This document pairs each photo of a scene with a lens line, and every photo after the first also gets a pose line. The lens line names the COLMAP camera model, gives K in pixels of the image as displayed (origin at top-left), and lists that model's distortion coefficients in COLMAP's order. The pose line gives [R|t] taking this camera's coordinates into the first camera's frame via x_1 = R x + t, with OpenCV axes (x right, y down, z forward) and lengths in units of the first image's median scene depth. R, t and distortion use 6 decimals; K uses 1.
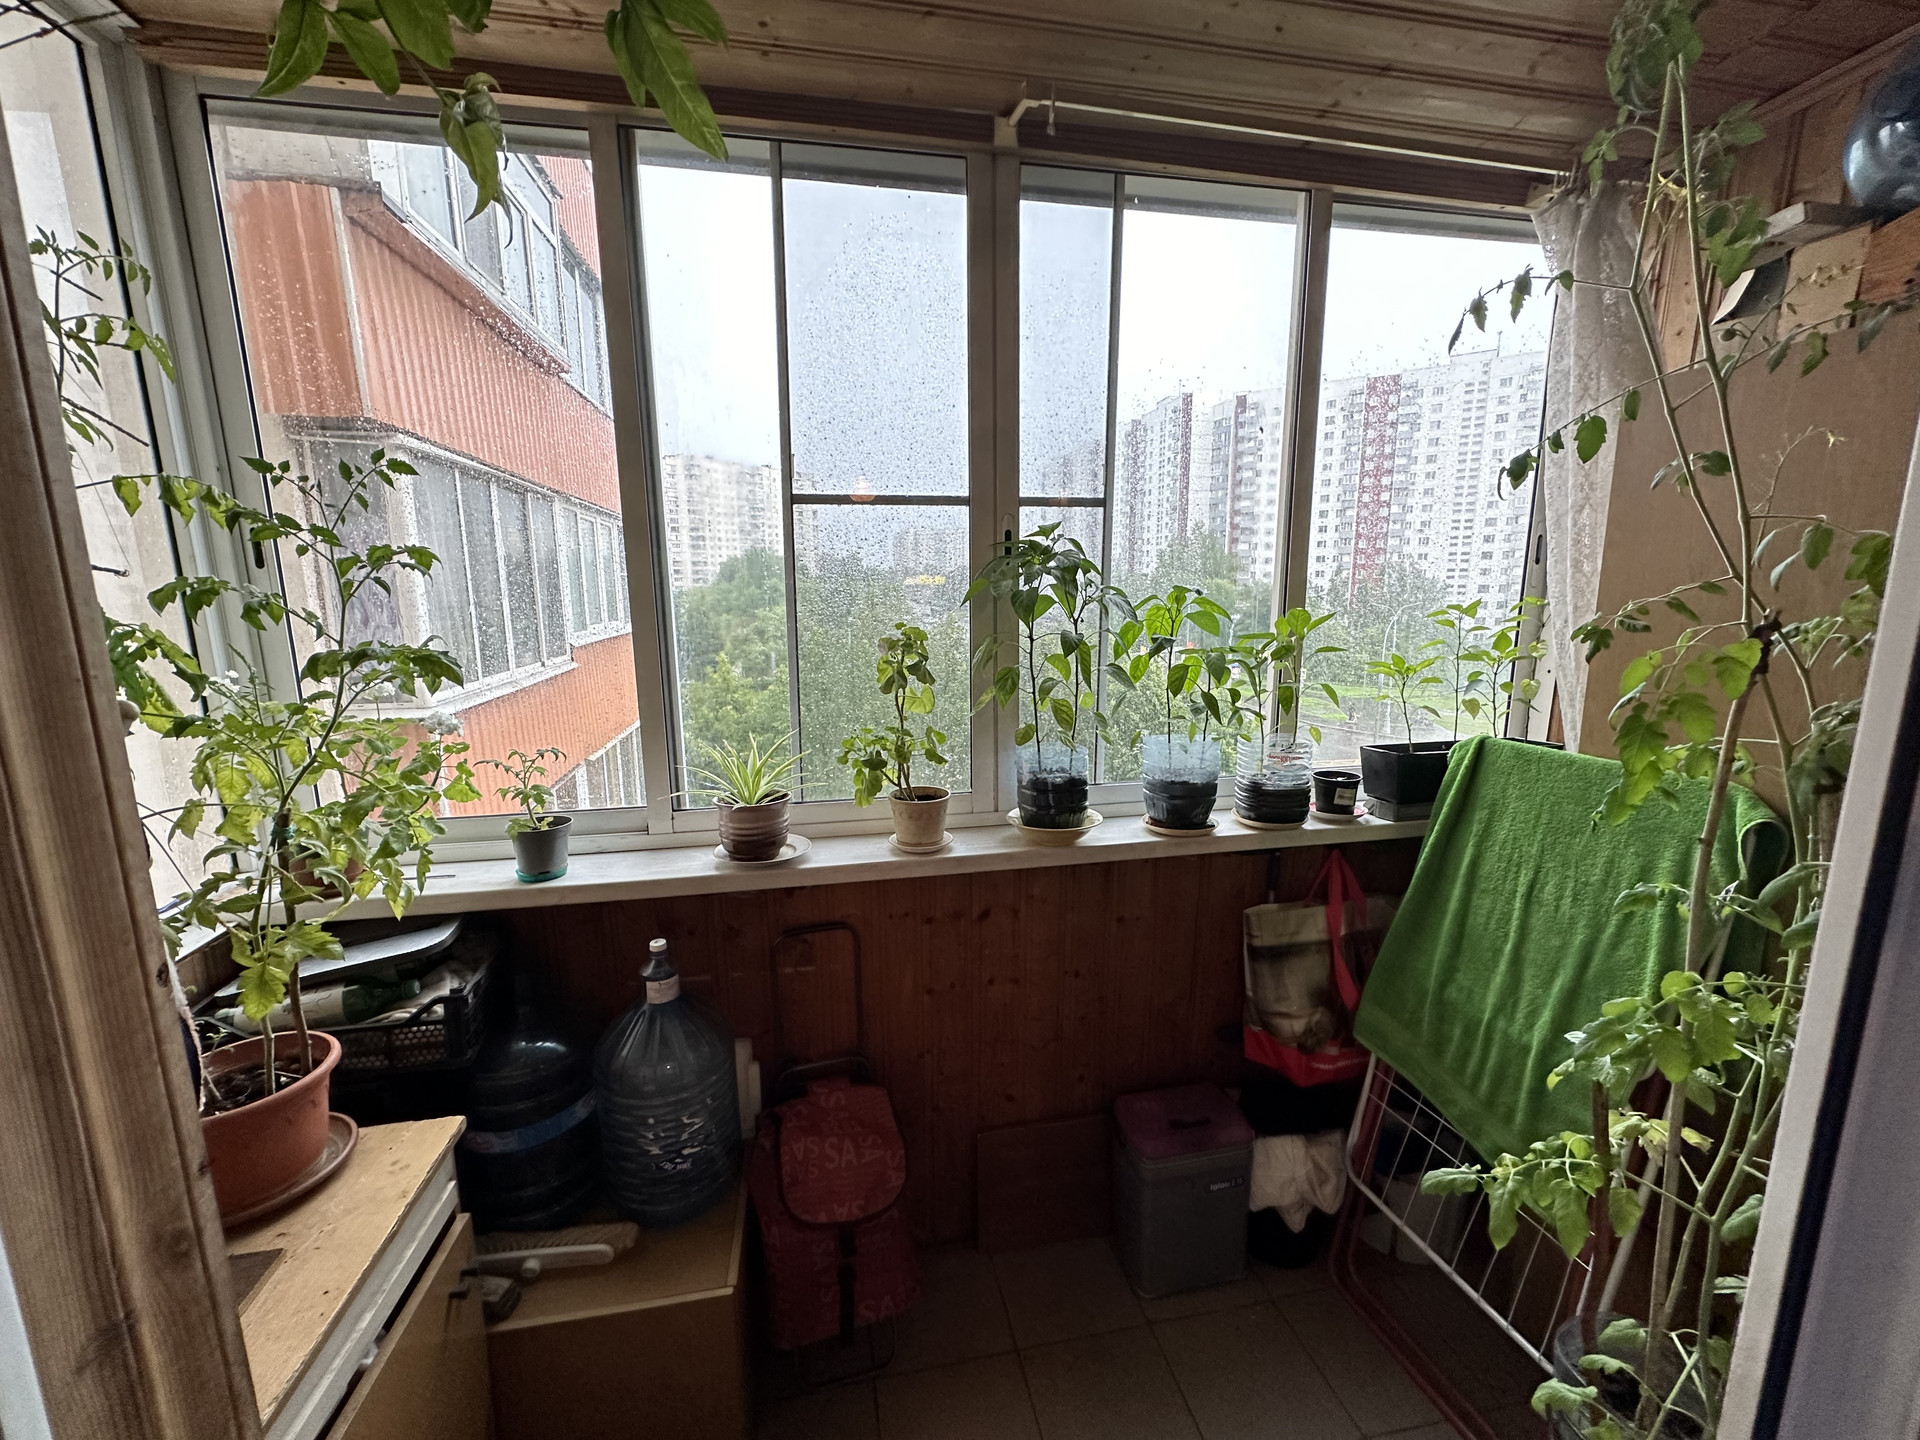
lens RADIAL K [[765.0, 0, 956.2], [0, 765.0, 720.1], [0, 0, 1]] dist [-0.001295, -0.000264]
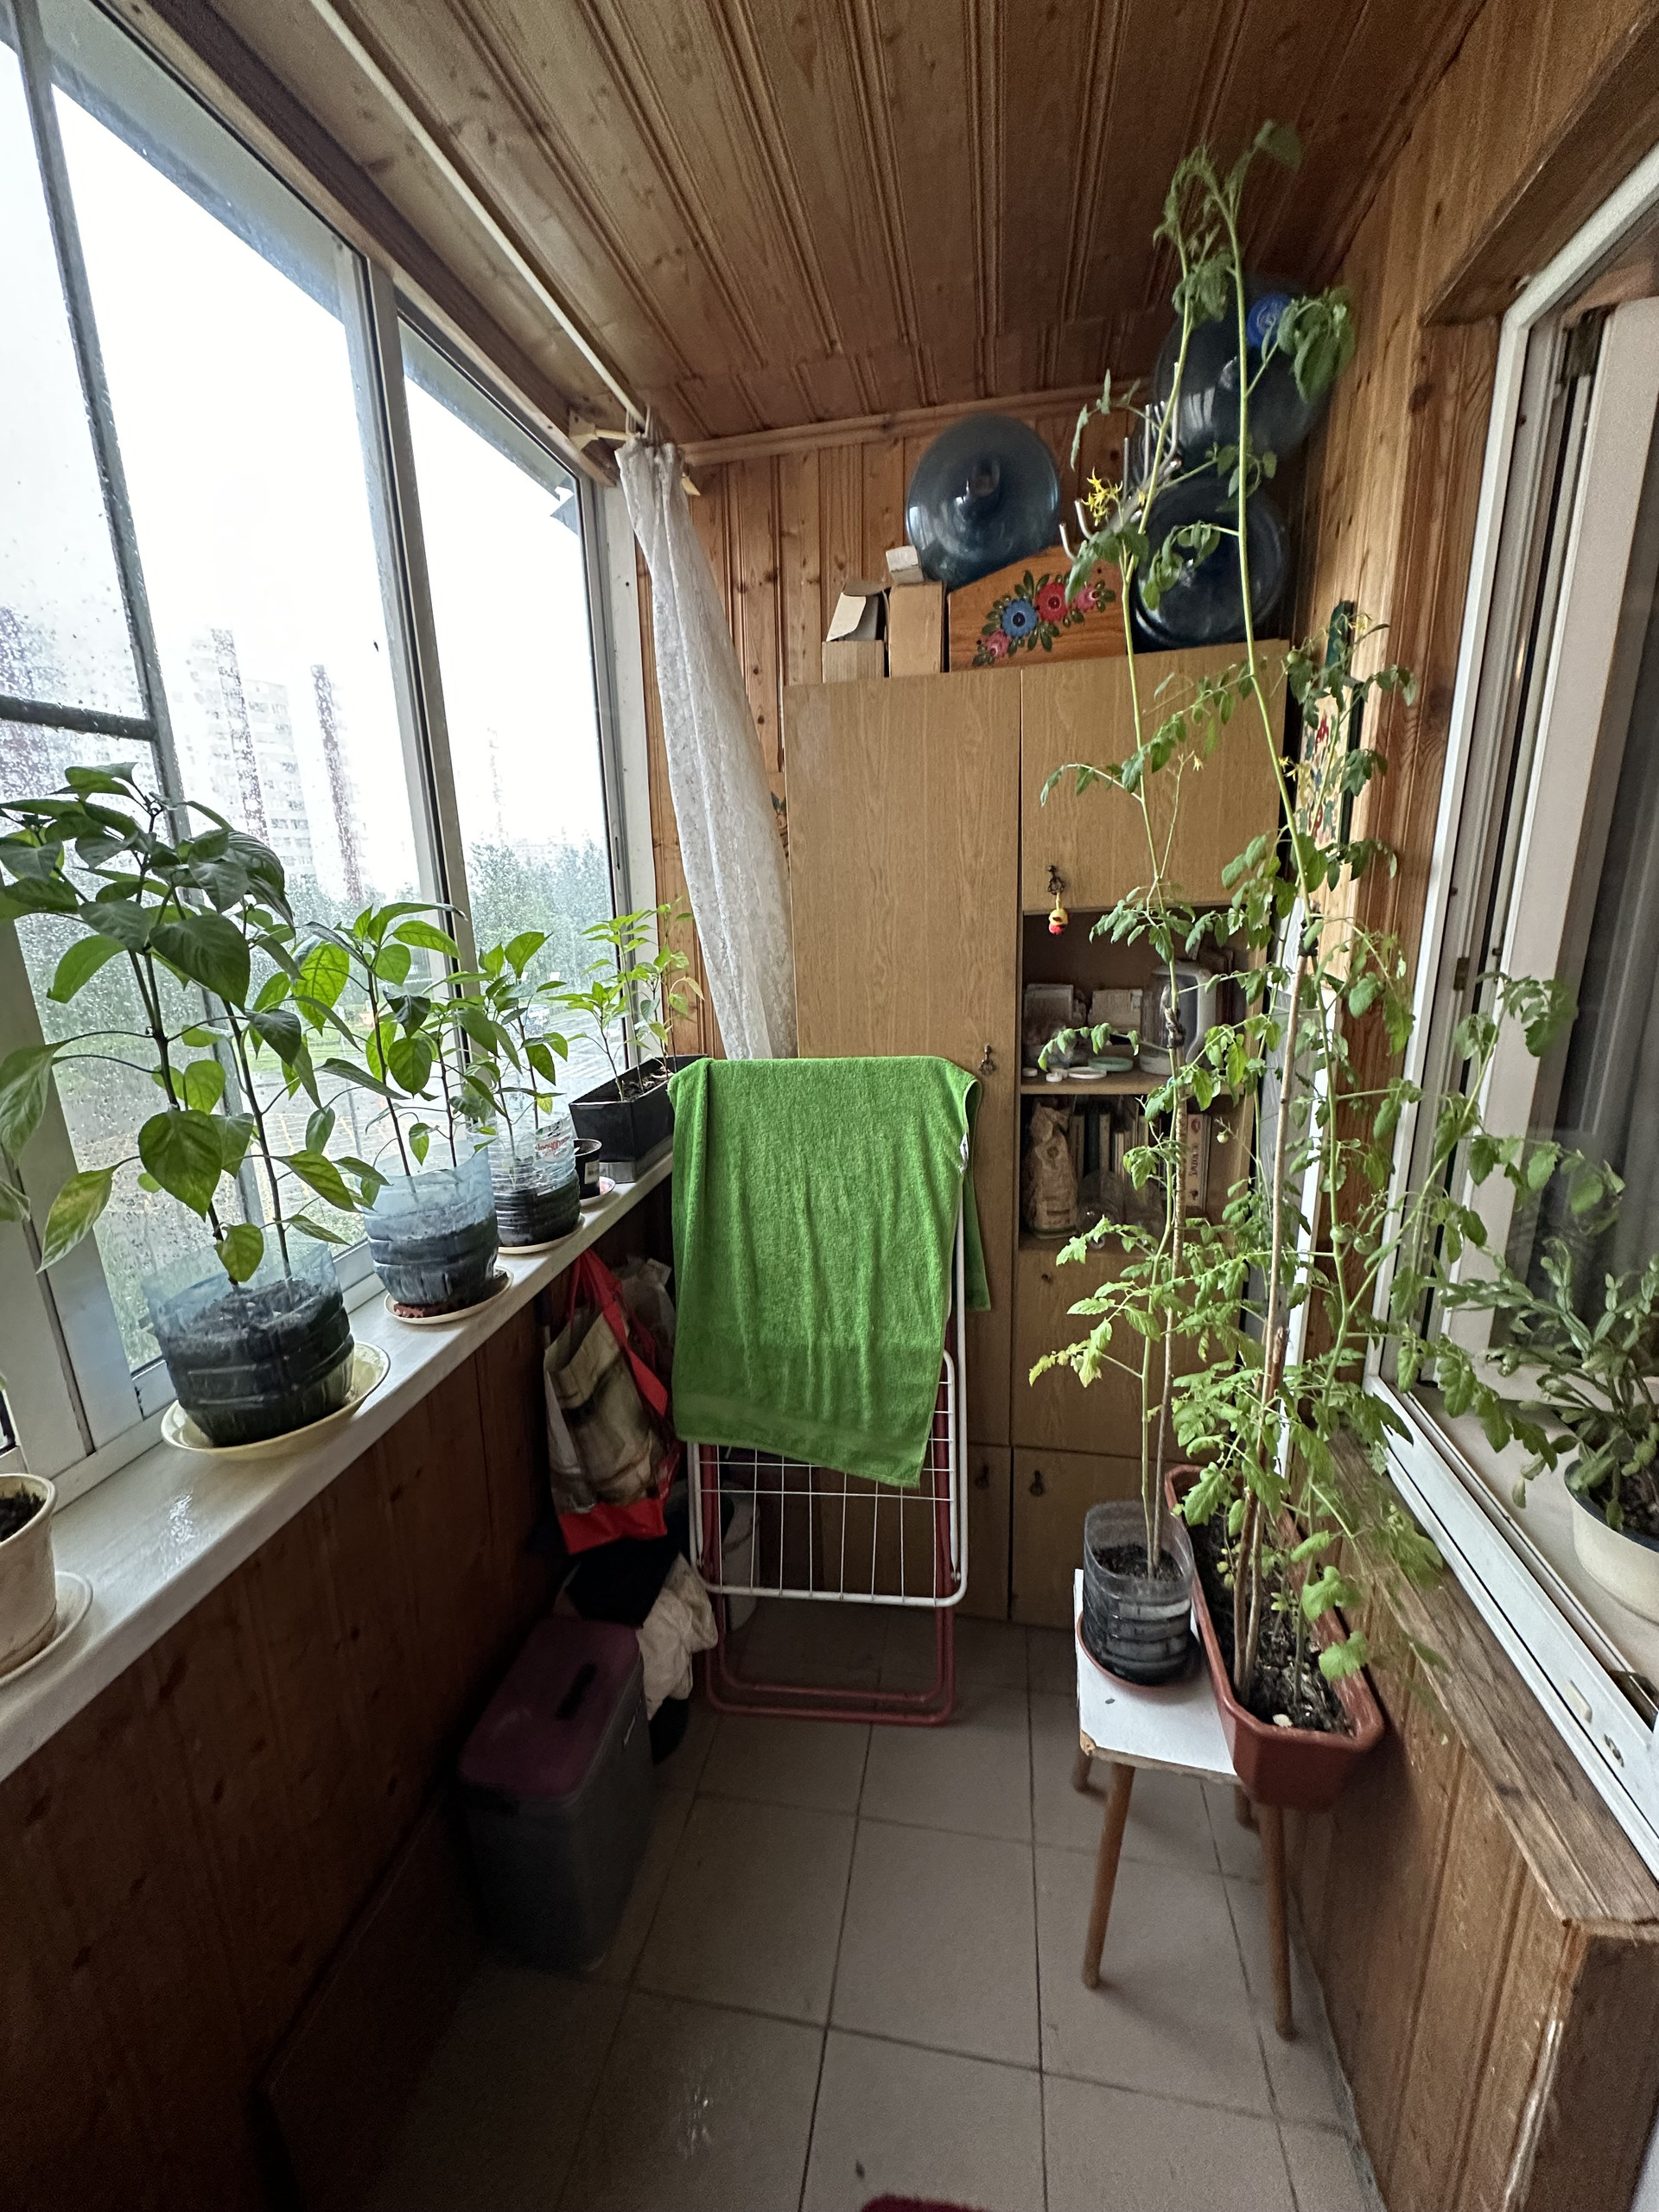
lens RADIAL K [[881.3, 0, 827.2], [0, 881.3, 1107.8], [0, 0, 1]] dist [-0.001295, -0.000264]
pose [[0.363405, -0.237601, 0.900823, -0.203184], [0.182862, 0.966314, 0.181105, -0.083043], [-0.913509, 0.098911, 0.394612, 0.431465]]
